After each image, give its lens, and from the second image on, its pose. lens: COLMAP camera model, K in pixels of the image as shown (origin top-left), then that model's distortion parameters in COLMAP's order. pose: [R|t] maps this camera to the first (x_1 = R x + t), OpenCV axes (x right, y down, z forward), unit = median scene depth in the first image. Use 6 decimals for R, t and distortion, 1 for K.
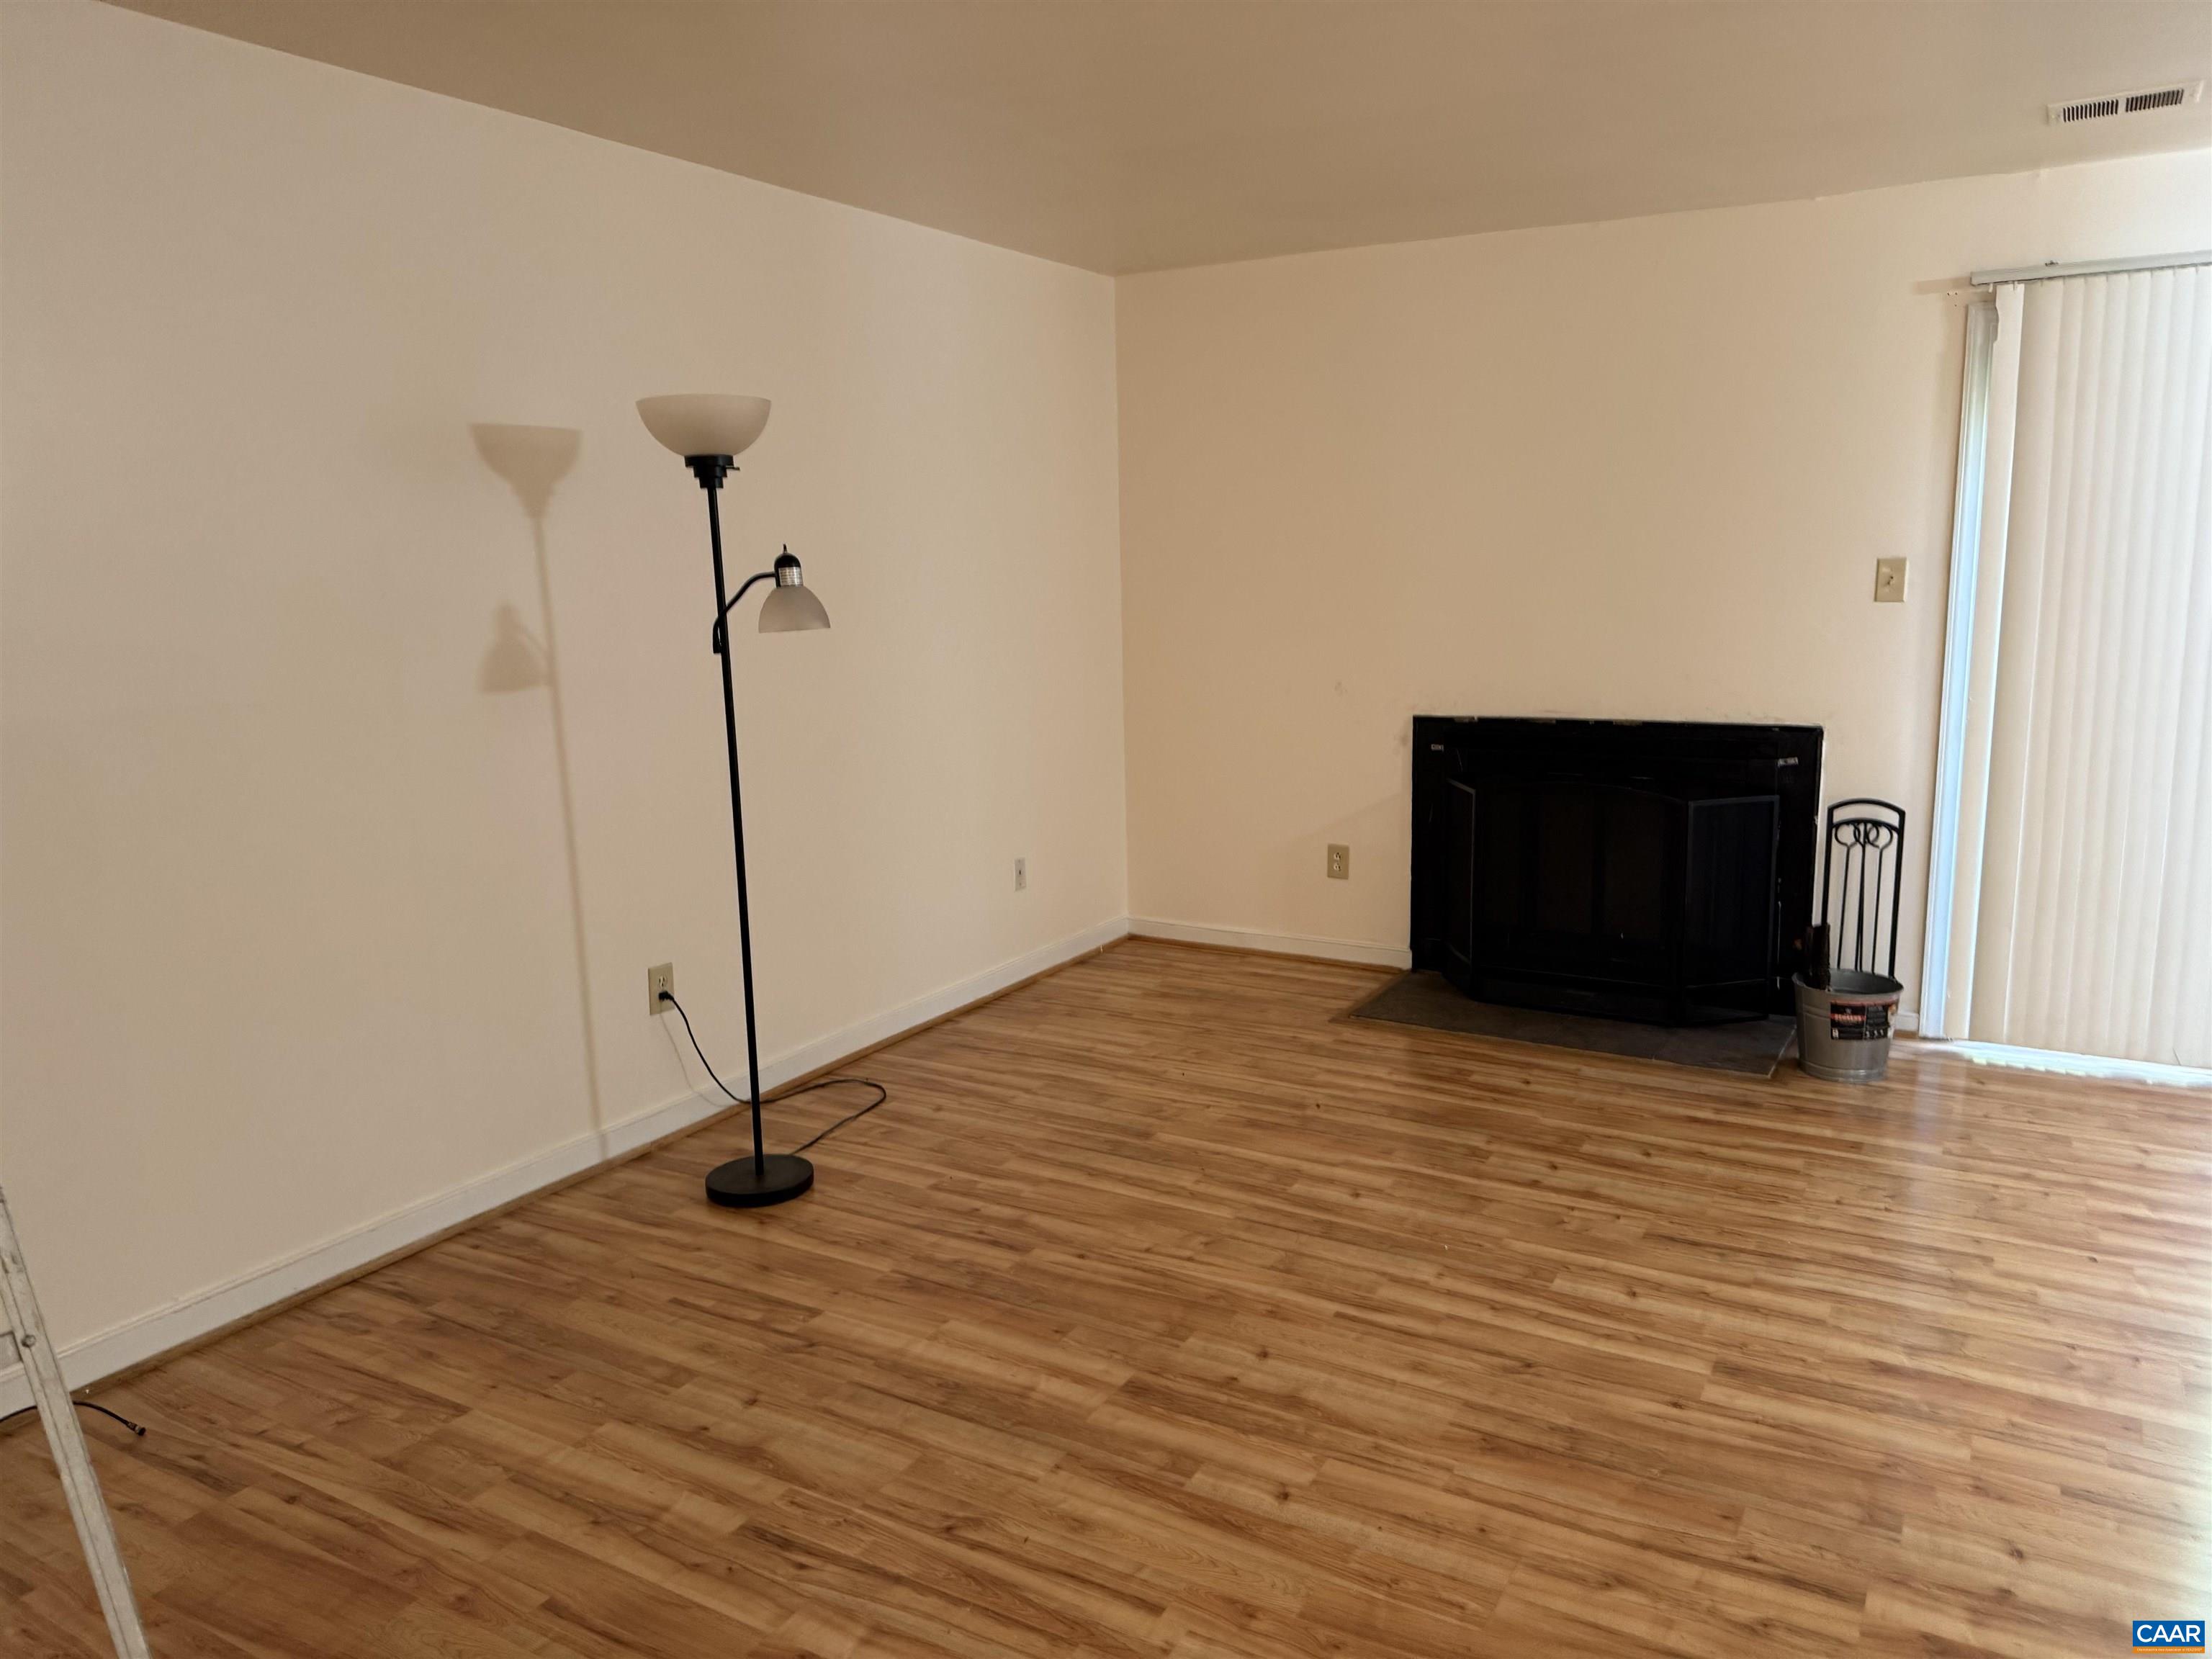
lens RADIAL K [[1560.1, 0, 1102.1], [0, 1560.1, 849.5], [0, 0, 1]] dist [0.005389, -0.002830]
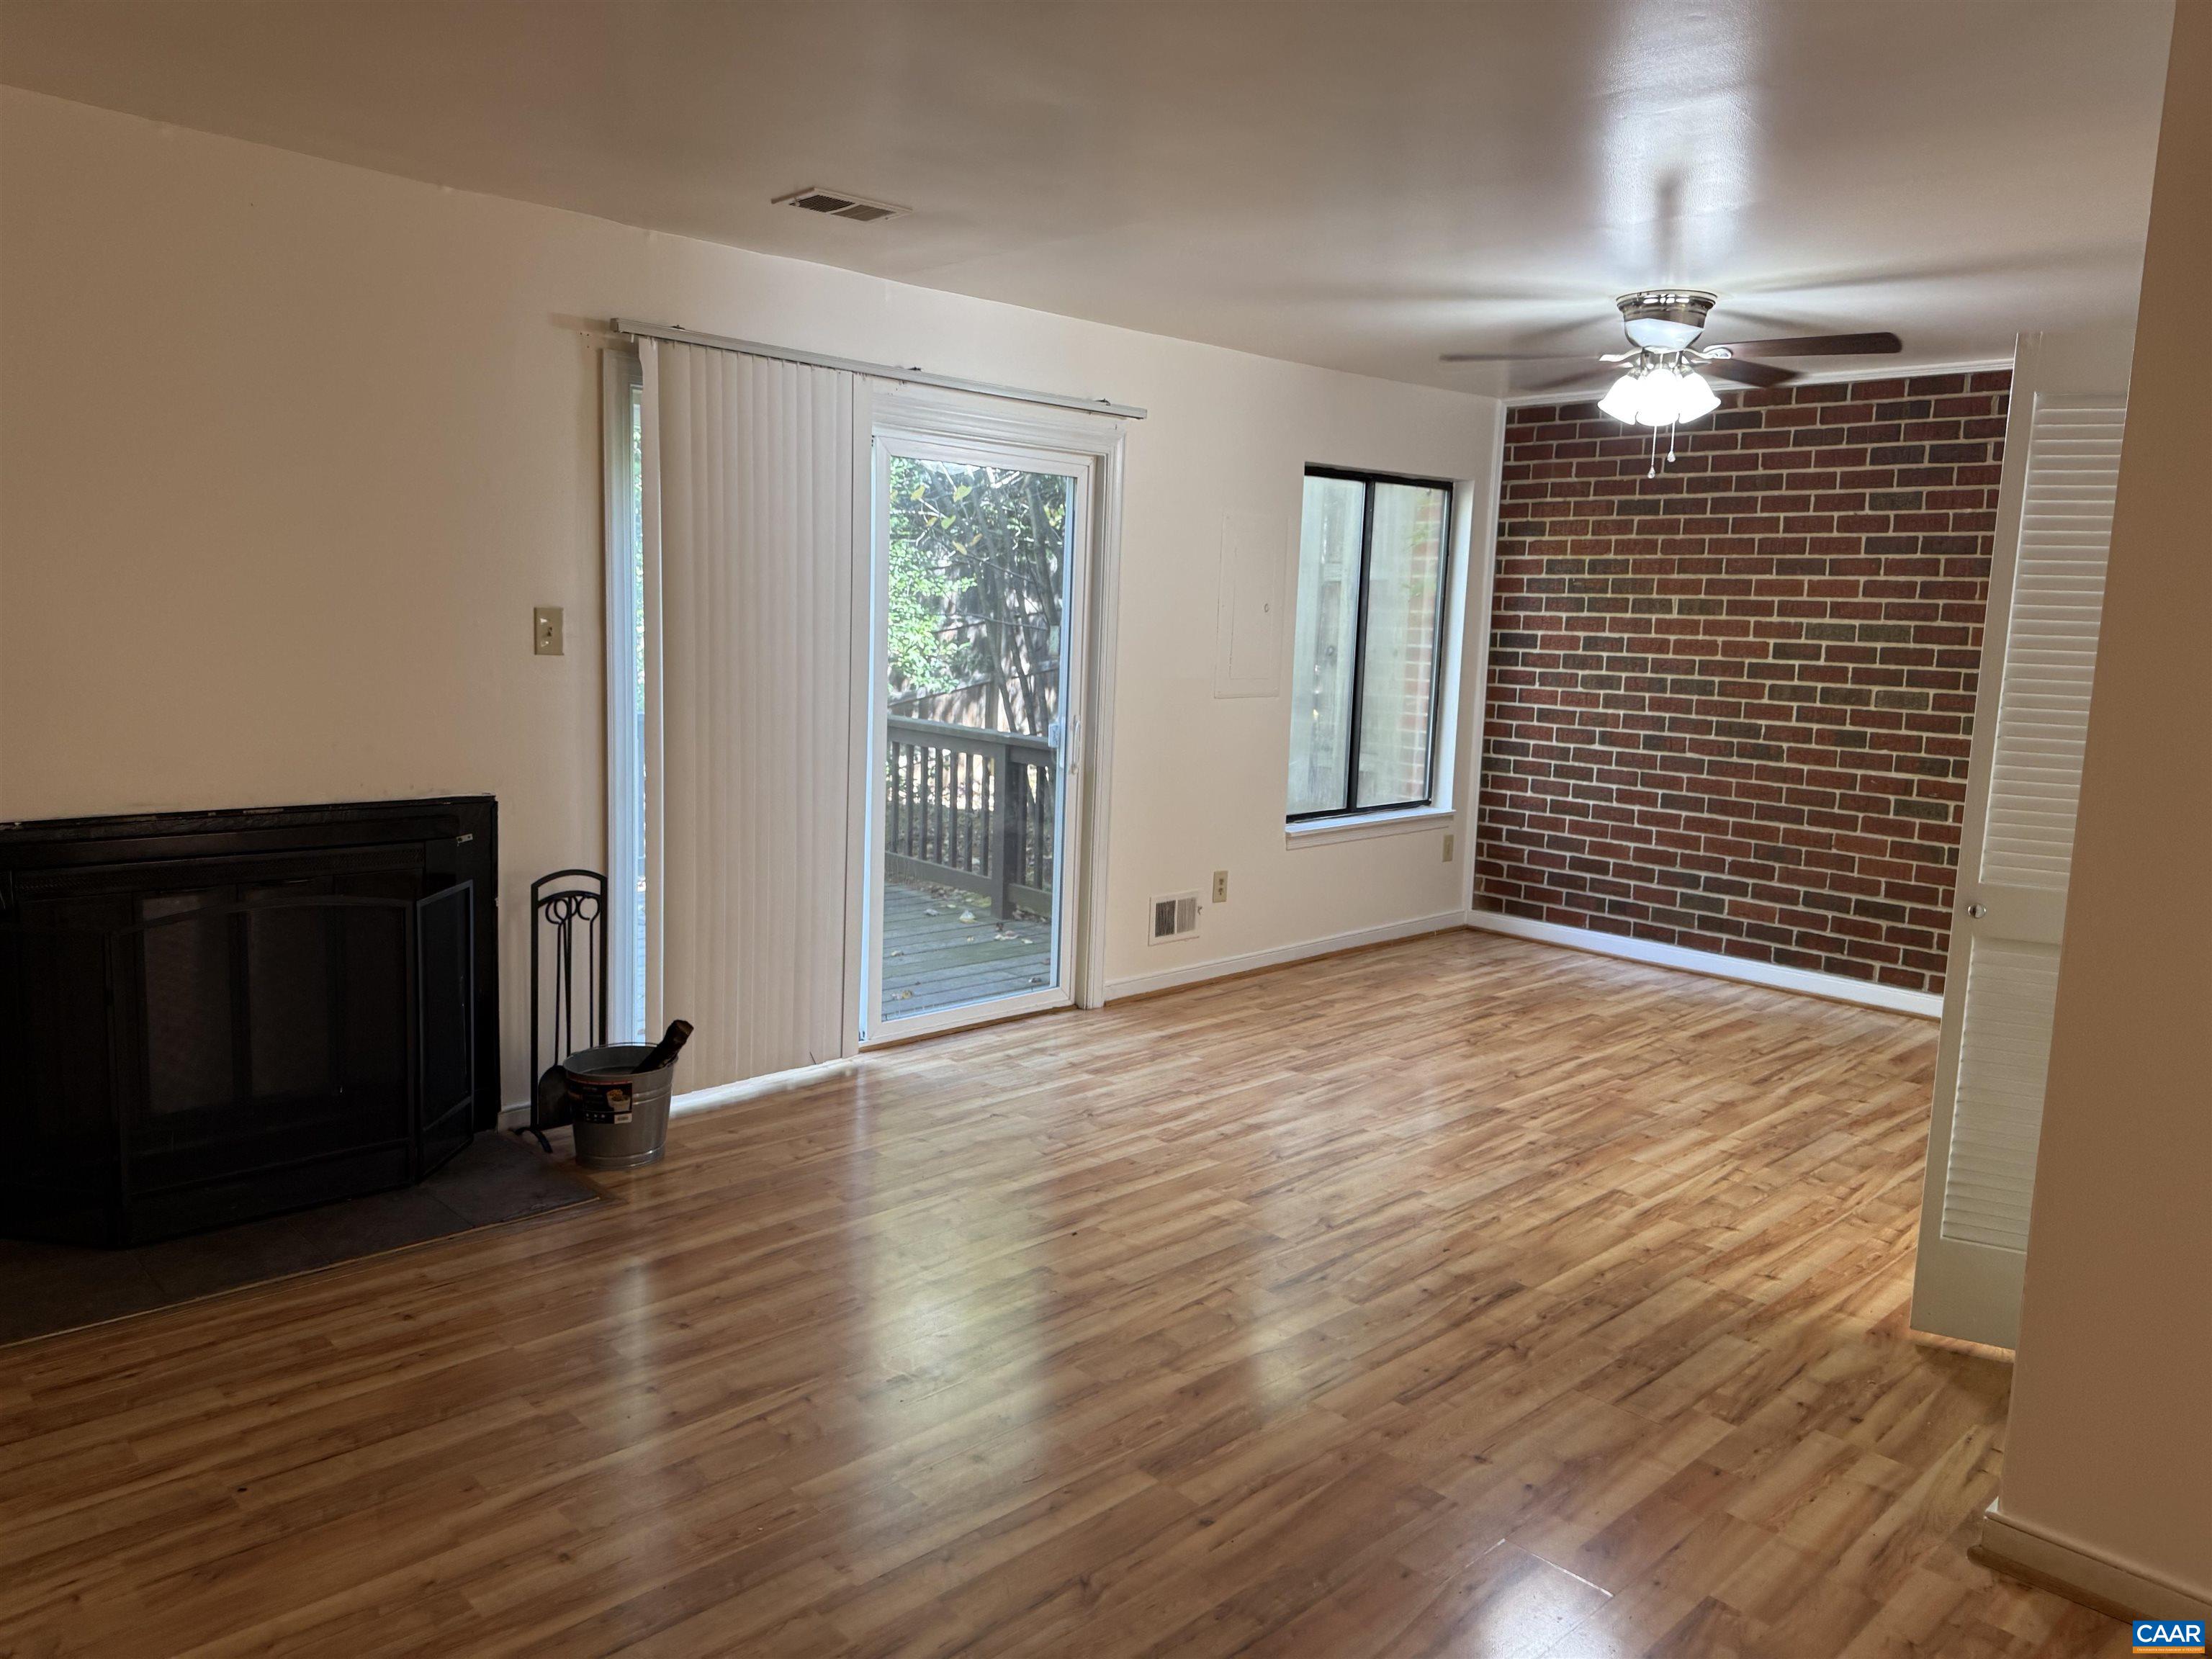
lens RADIAL K [[1560.1, 0, 1104.1], [0, 1560.1, 818.1], [0, 0, 1]] dist [0.005389, -0.002830]
pose [[0.257322, -0.098760, 0.961266, -0.307919], [0.136158, 0.988545, 0.065114, -0.079815], [-0.956685, 0.114128, 0.267822, 0.459750]]
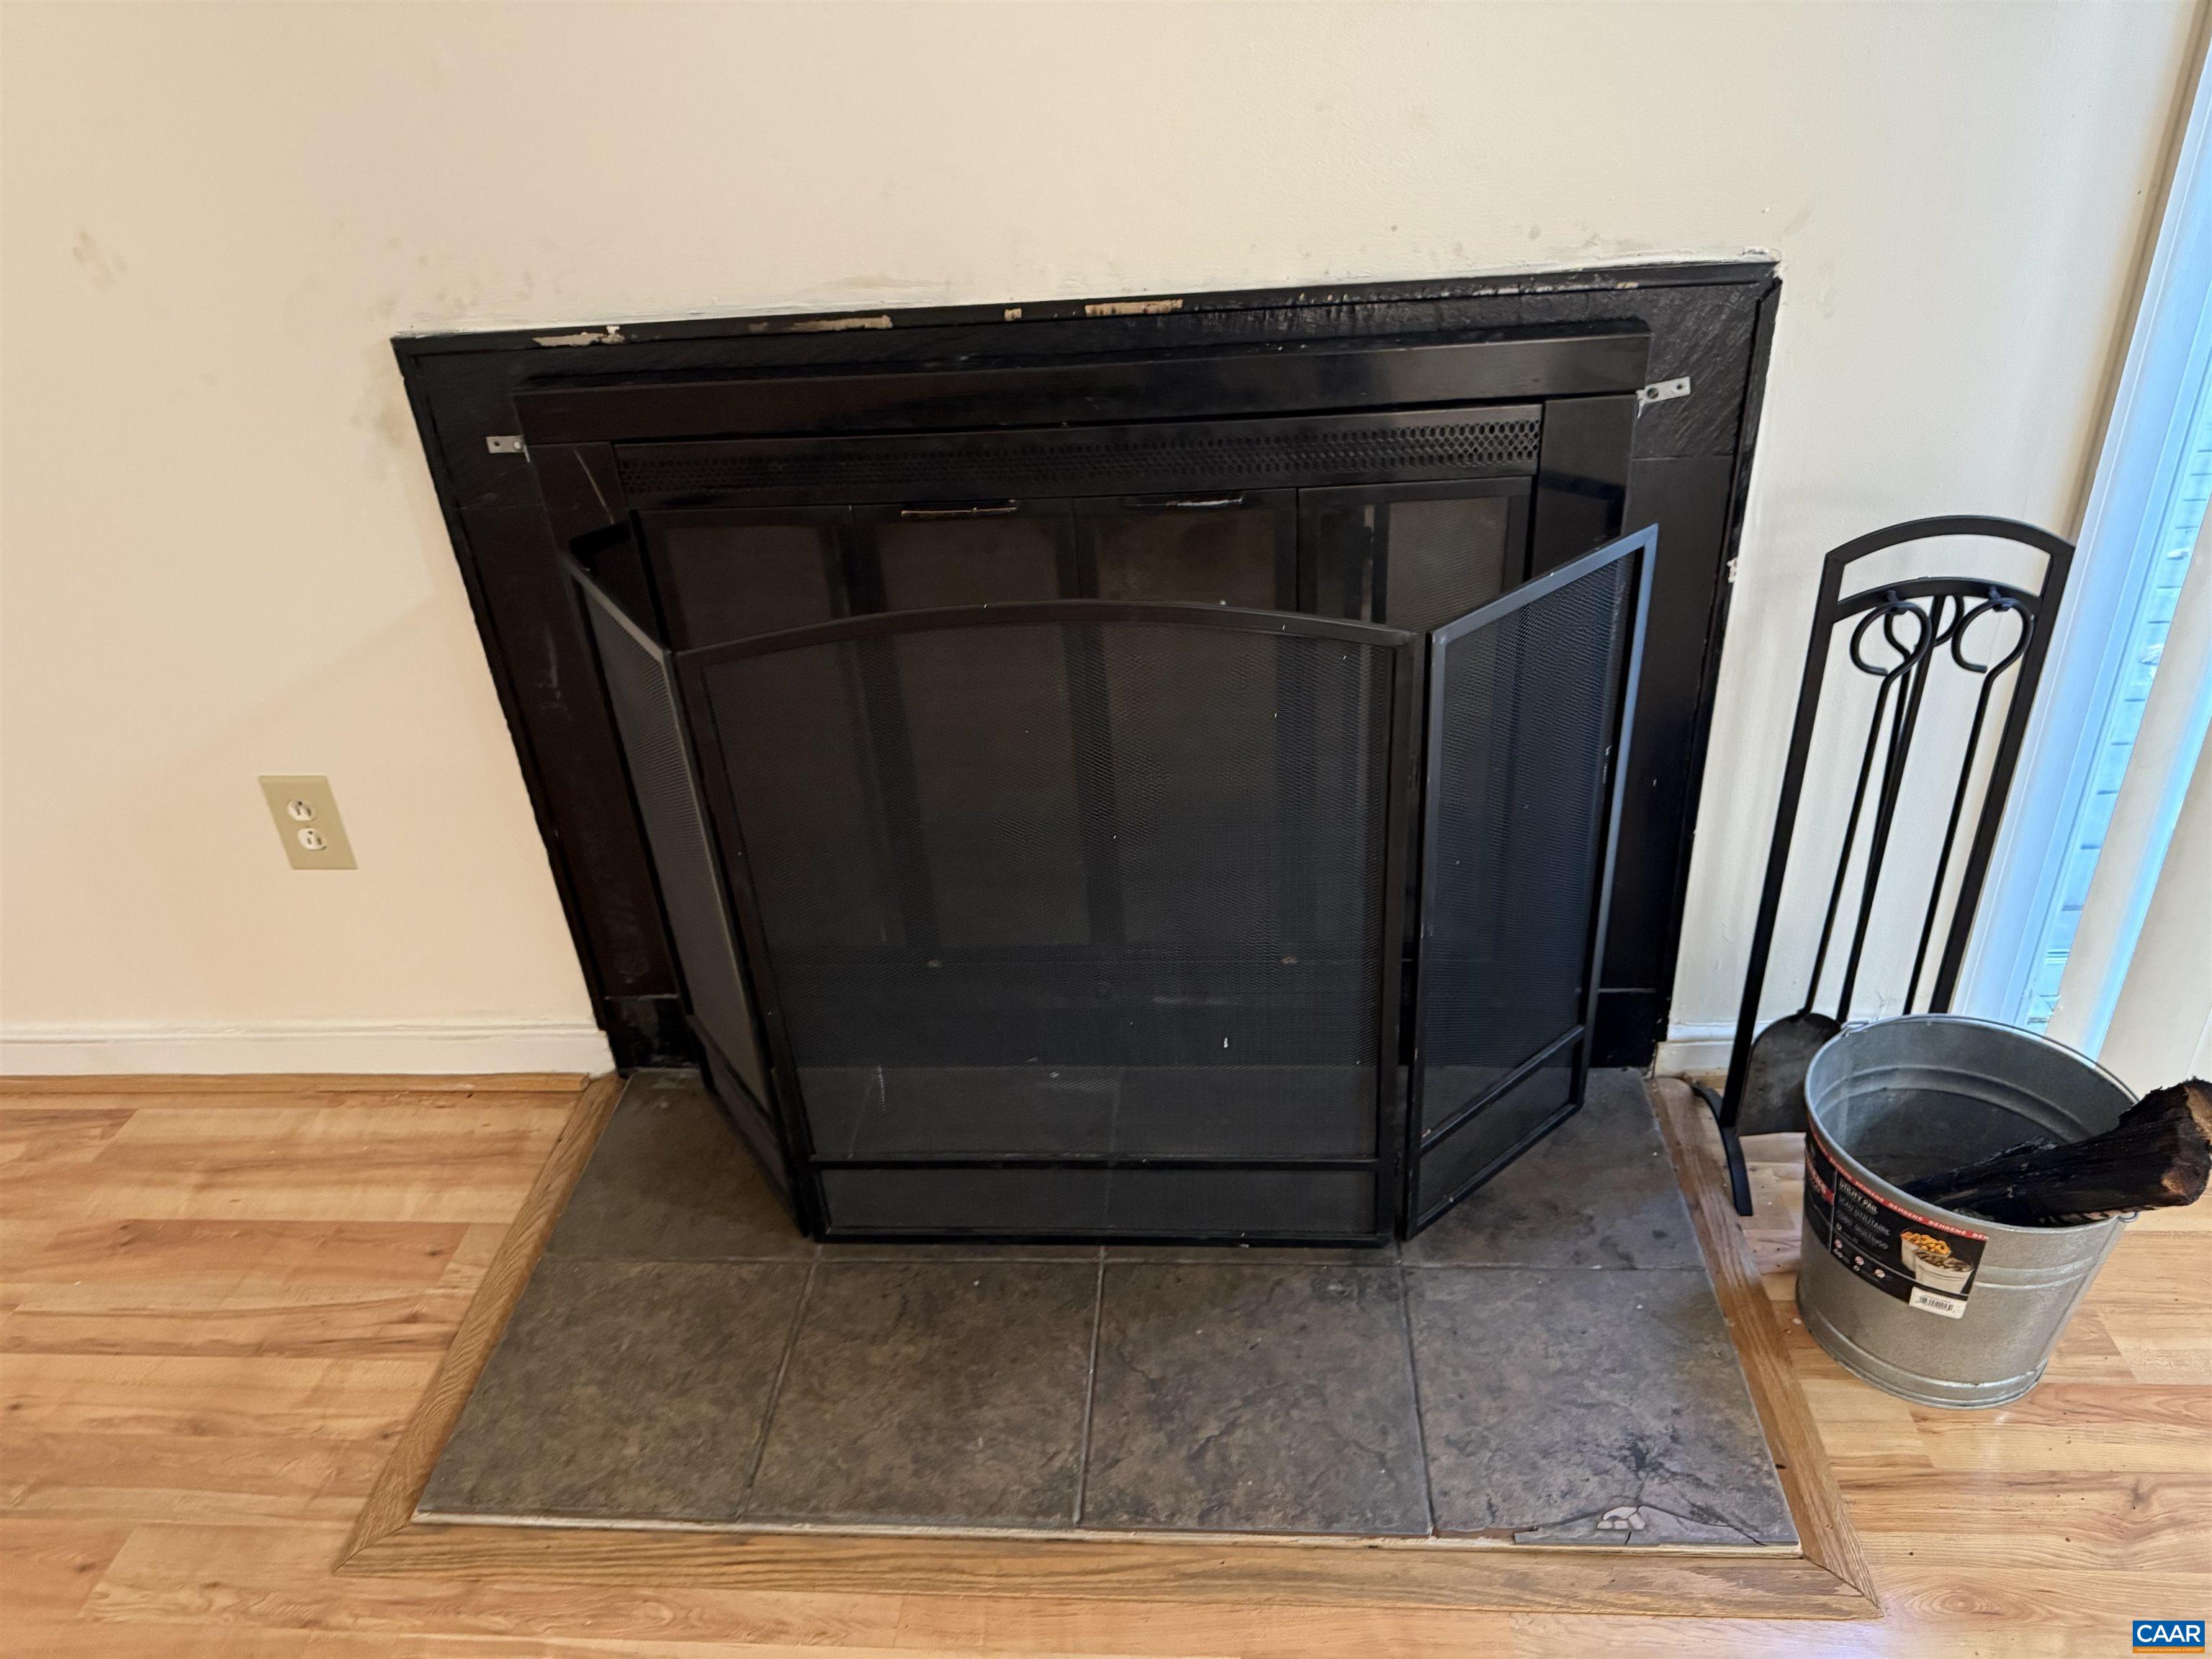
lens RADIAL K [[1560.1, 0, 1112.1], [0, 1560.1, 824.2], [0, 0, 1]] dist [0.005389, -0.002830]
pose [[0.892032, -0.273909, 0.359517, 0.228679], [0.134785, 0.920462, 0.366856, -0.110092], [-0.431407, -0.278790, 0.858000, 0.811074]]
